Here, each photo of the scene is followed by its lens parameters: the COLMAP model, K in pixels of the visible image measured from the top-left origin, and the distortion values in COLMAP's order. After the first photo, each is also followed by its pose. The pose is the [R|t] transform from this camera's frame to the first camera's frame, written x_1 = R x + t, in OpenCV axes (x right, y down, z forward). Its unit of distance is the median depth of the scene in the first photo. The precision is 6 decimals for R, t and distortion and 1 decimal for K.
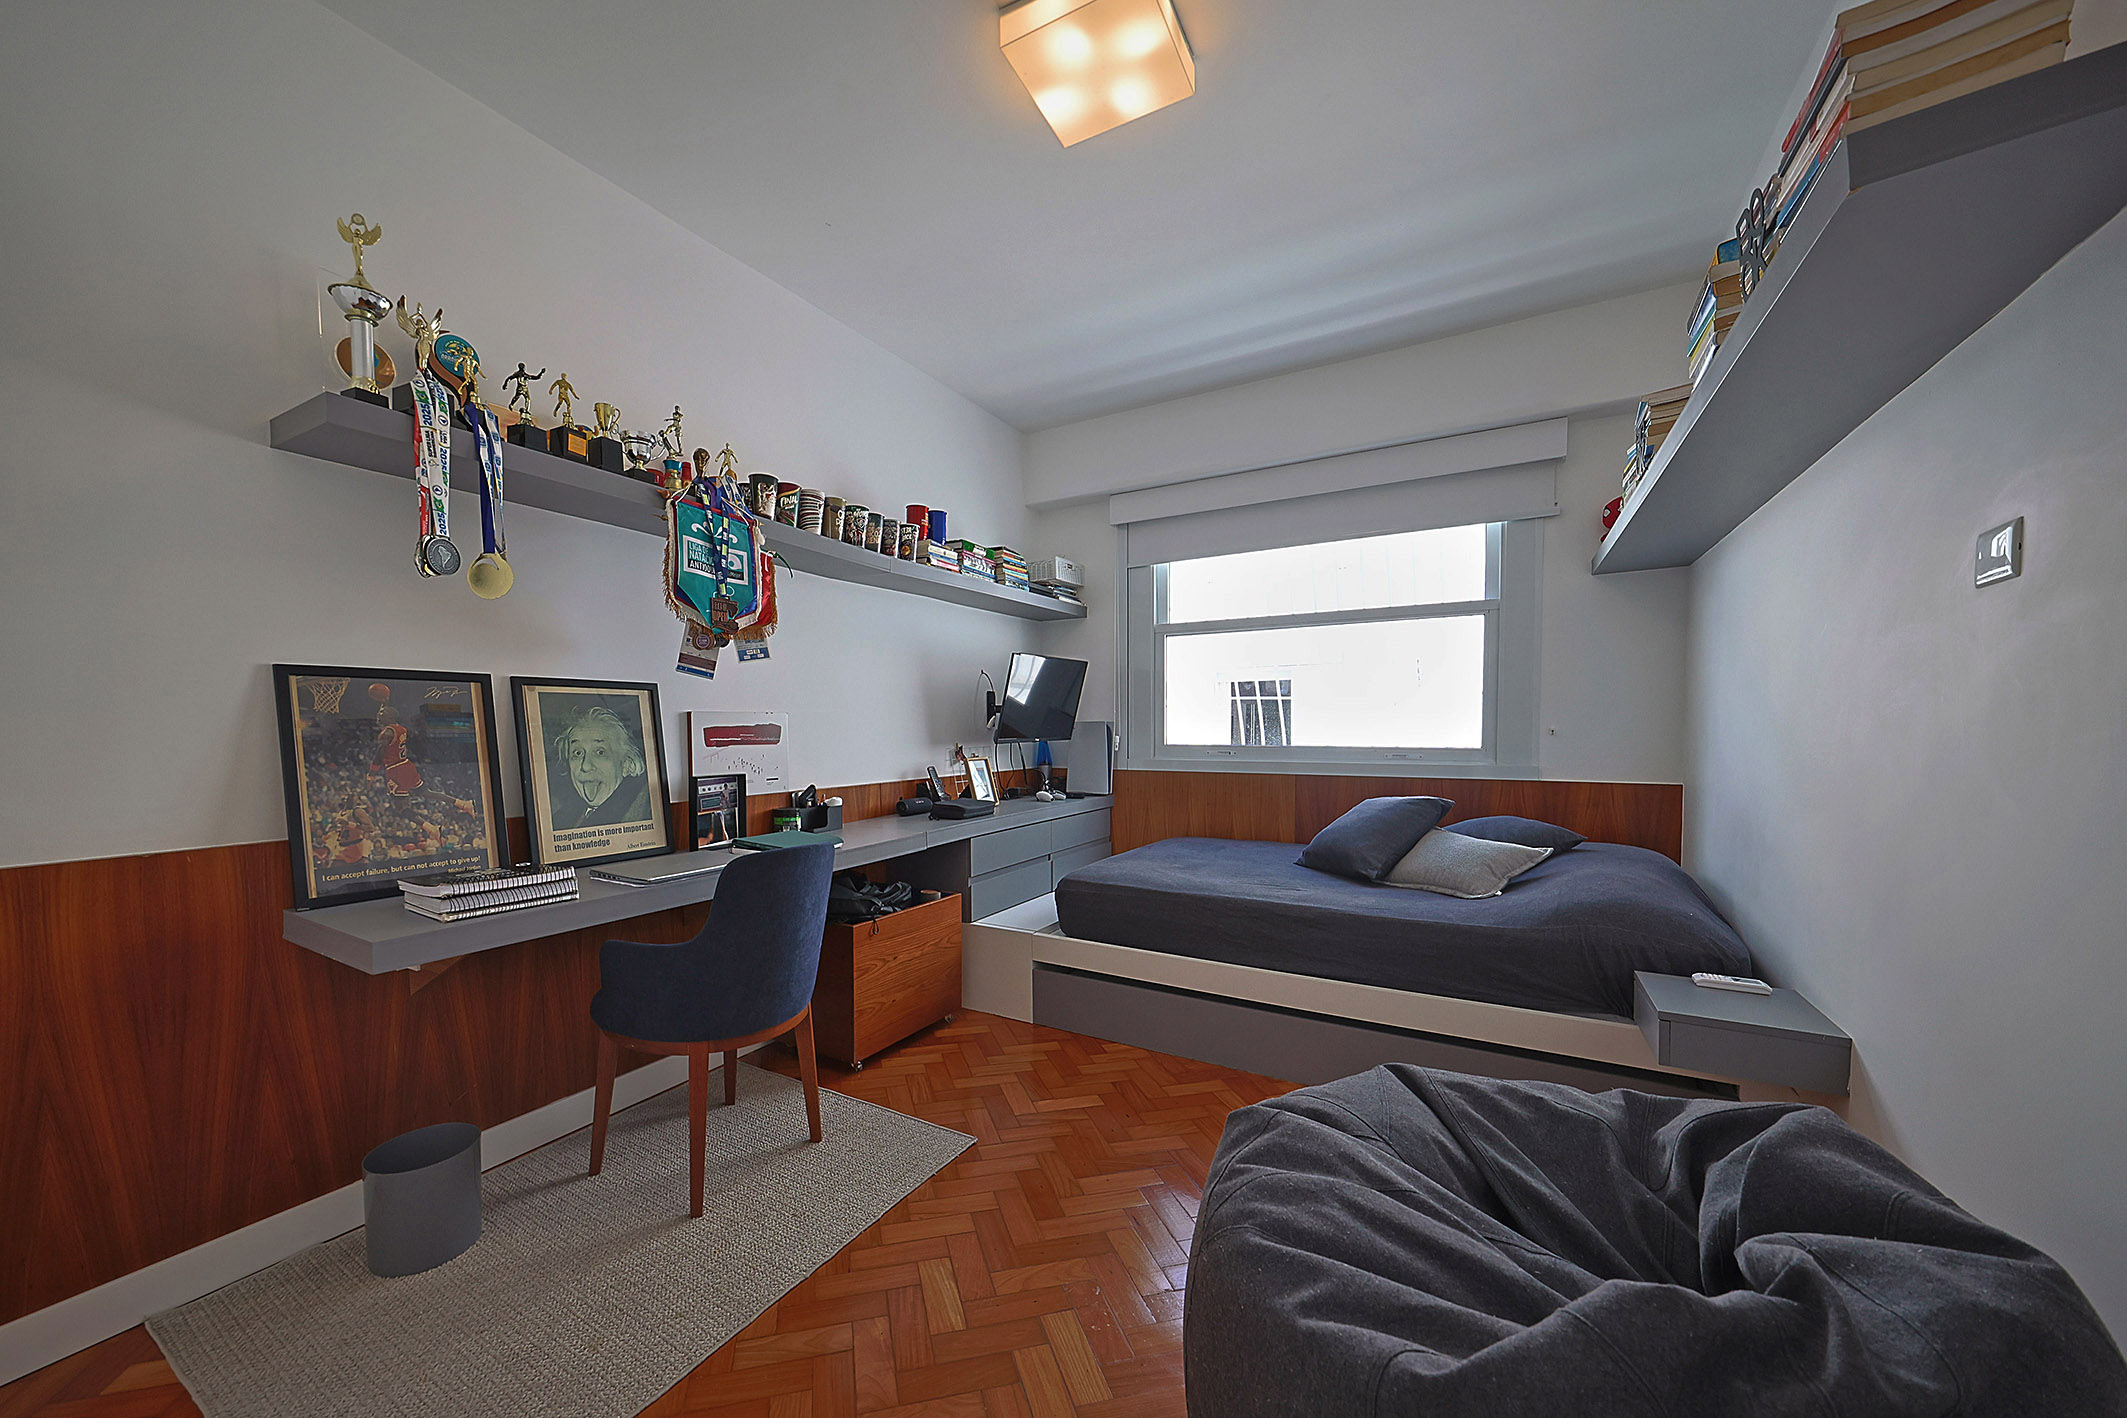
lens RADIAL K [[684.9, 0, 1061.7], [0, 684.9, 715.9], [0, 0, 1]] dist [0.000441, 0.000018]
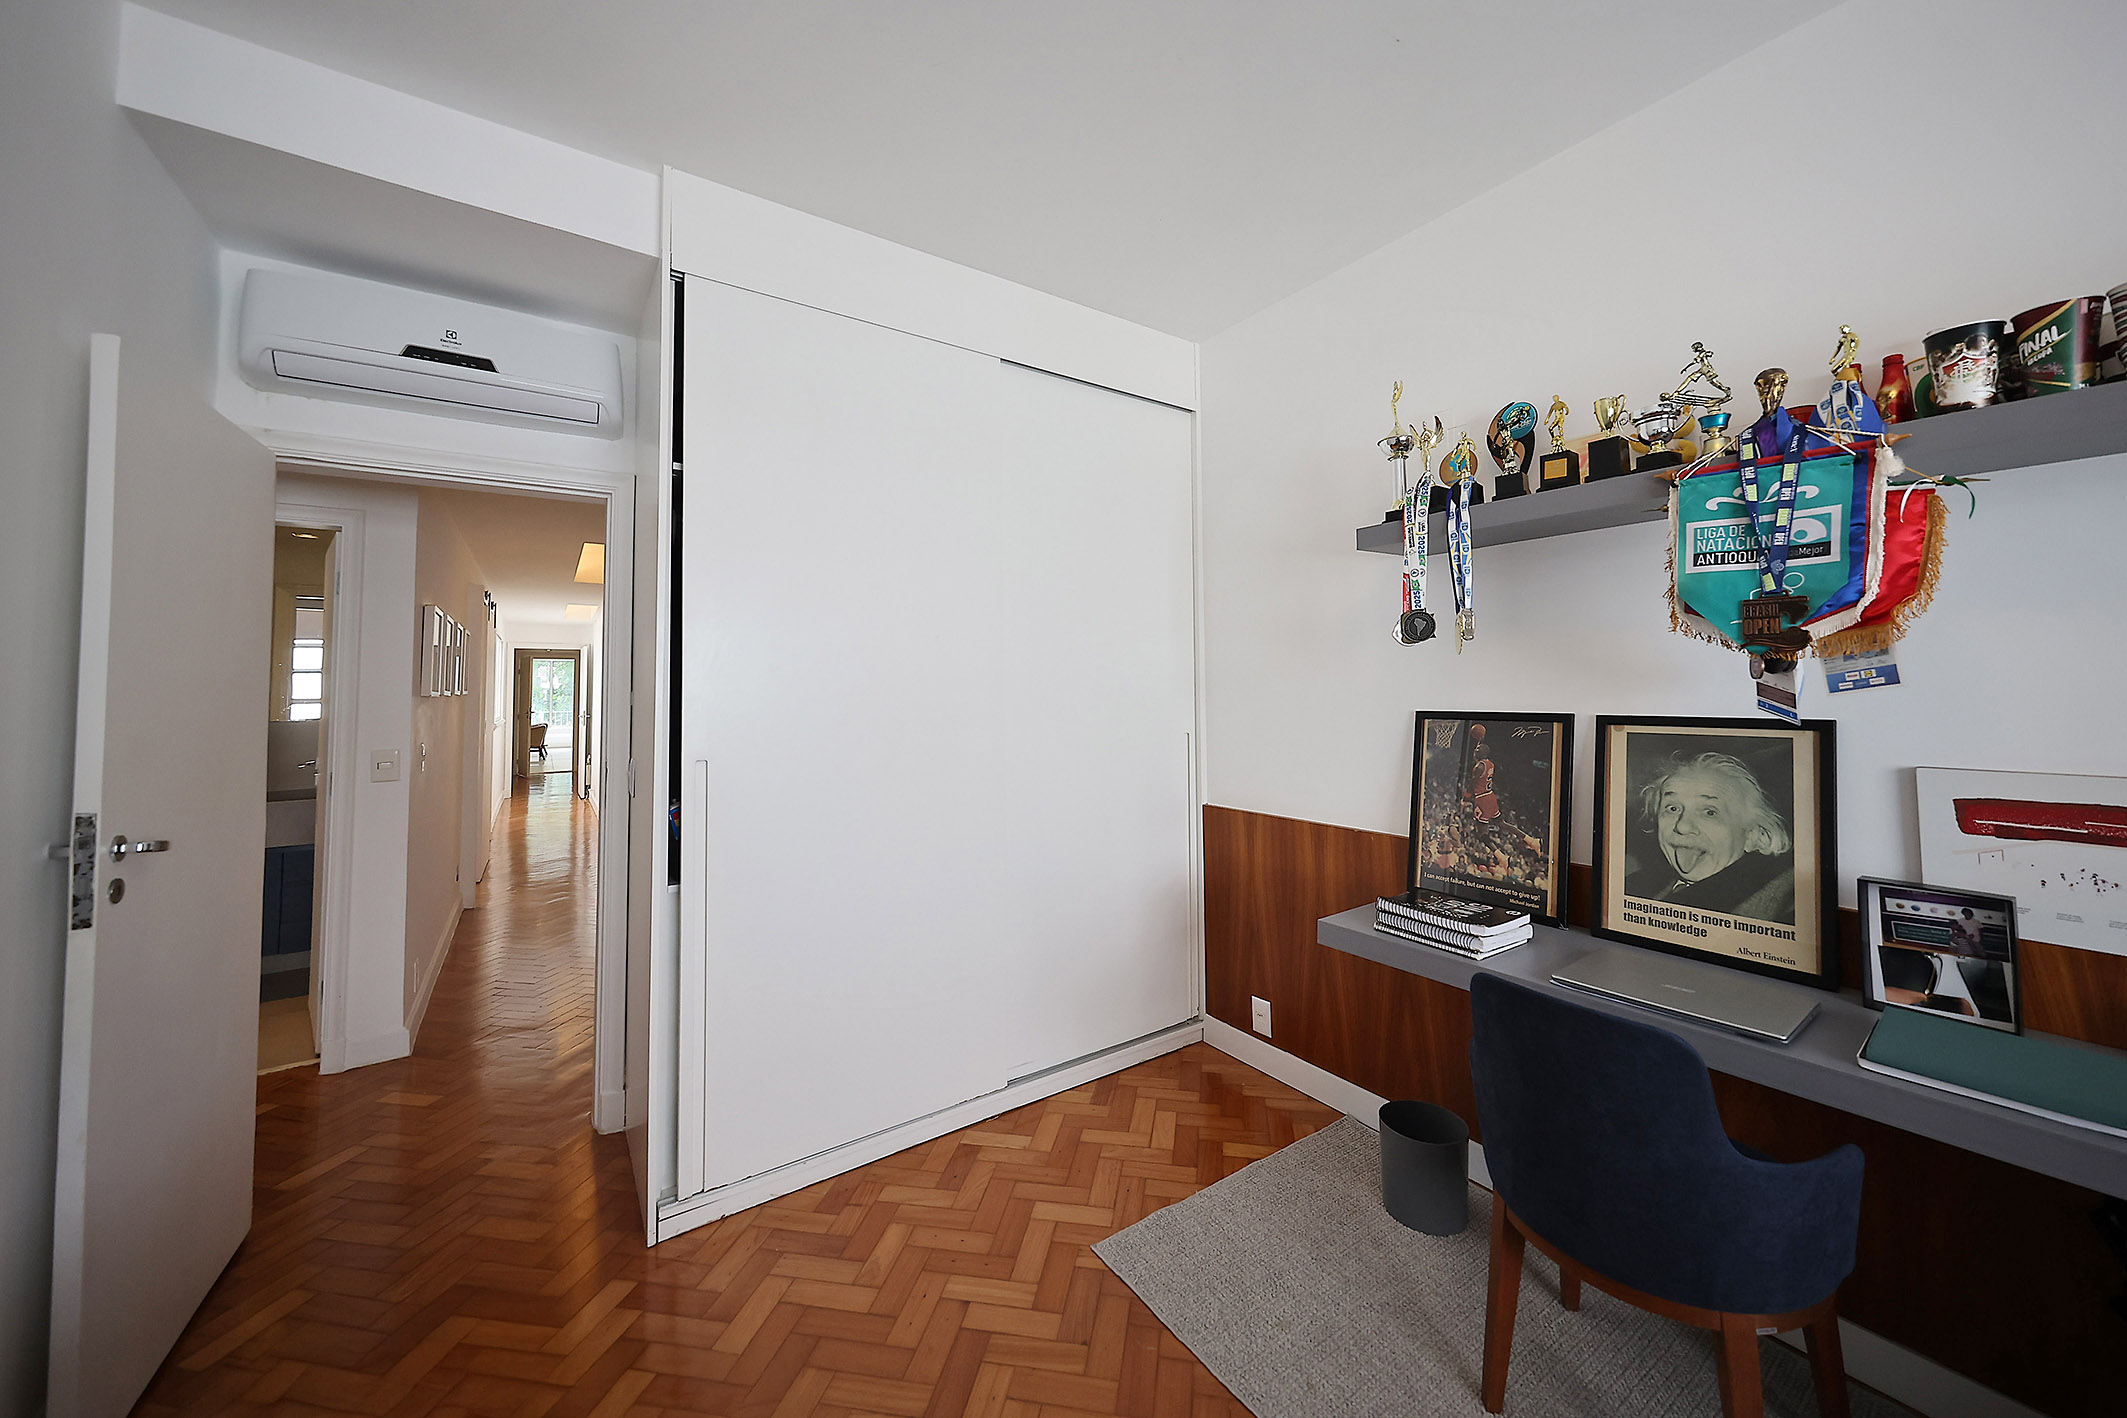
lens RADIAL K [[761.6, 0, 1060.5], [0, 761.6, 642.4], [0, 0, 1]] dist [0.000249, -0.000034]
pose [[-0.395672, -0.050387, -0.917009, 0.434142], [0.006121, 0.998327, -0.057496, -0.098397], [0.918371, -0.028363, -0.394702, 0.713968]]
